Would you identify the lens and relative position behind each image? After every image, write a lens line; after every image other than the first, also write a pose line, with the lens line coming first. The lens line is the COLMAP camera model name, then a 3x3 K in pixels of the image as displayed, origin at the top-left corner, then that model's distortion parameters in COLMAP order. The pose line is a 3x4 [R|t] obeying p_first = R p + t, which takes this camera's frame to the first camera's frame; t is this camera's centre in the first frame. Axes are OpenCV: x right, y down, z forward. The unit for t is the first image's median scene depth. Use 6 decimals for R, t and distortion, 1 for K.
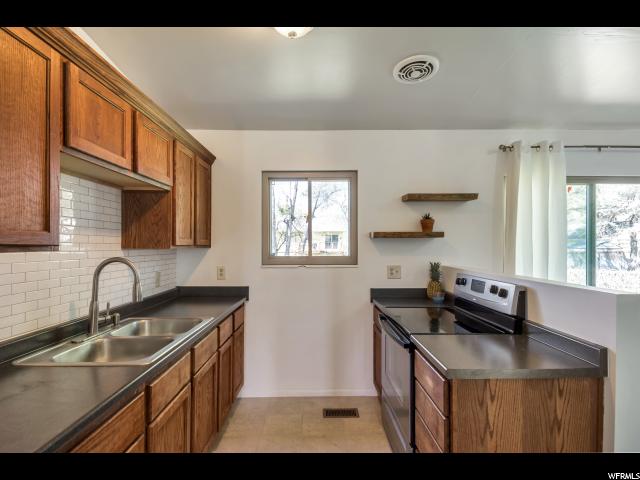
lens RADIAL K [[334.9, 0, 320.0], [0, 334.9, 240.0], [0, 0, 1]] dist [0.001778, -0.000905]
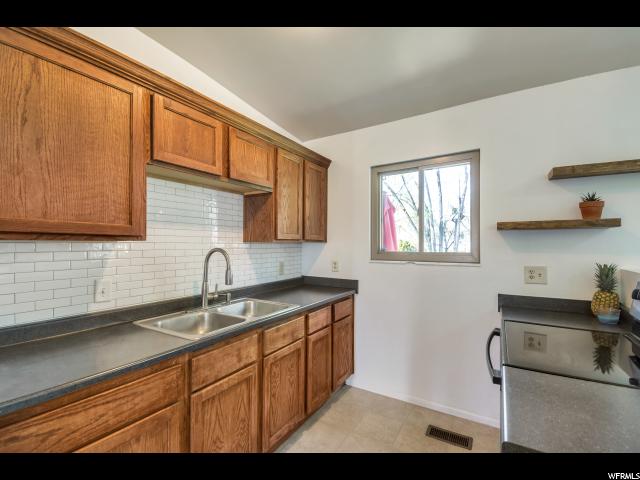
lens RADIAL K [[288.8, 0, 320.0], [0, 288.8, 240.0], [0, 0, 1]] dist [0.040160, -0.031888]
pose [[0.837818, -0.005249, -0.545925, 0.222293], [0.005207, 0.999985, -0.001624, 0.019638], [0.545925, -0.001482, 0.837832, 0.231583]]
